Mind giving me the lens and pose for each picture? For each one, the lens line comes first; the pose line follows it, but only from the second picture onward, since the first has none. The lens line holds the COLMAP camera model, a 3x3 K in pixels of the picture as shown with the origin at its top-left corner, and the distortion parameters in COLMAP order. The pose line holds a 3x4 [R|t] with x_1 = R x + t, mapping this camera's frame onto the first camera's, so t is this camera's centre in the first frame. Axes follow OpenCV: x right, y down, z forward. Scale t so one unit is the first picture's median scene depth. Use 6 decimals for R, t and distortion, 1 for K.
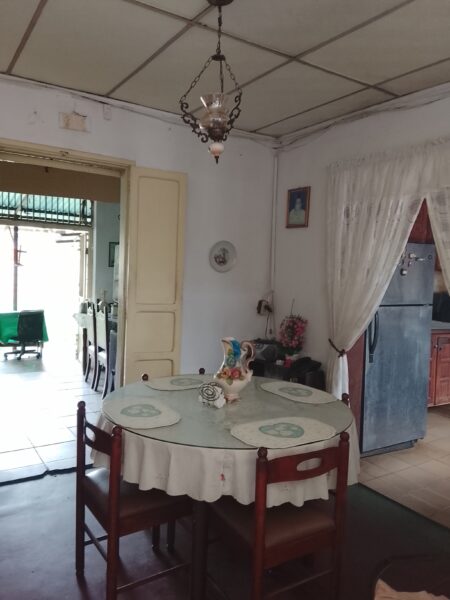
lens RADIAL K [[477.2, 0, 235.1], [0, 477.2, 315.4], [0, 0, 1]] dist [0.044886, -0.003179]
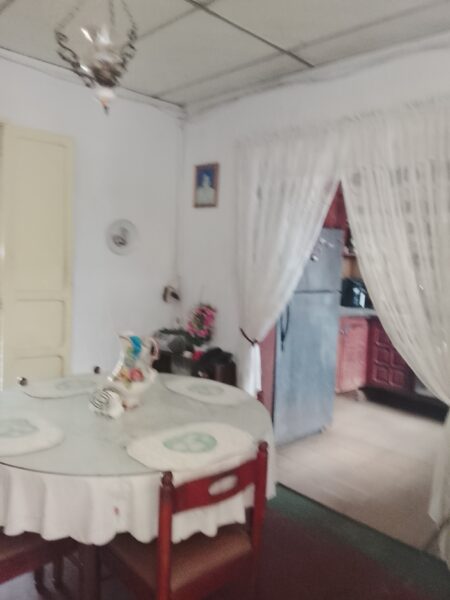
lens RADIAL K [[477.2, 0, 235.1], [0, 477.2, 315.4], [0, 0, 1]] dist [0.044886, -0.003179]
pose [[0.981420, -0.009875, 0.191619, 0.009902], [0.003958, 0.999504, 0.031242, -0.006618], [-0.191832, -0.029903, 0.980972, 0.107935]]
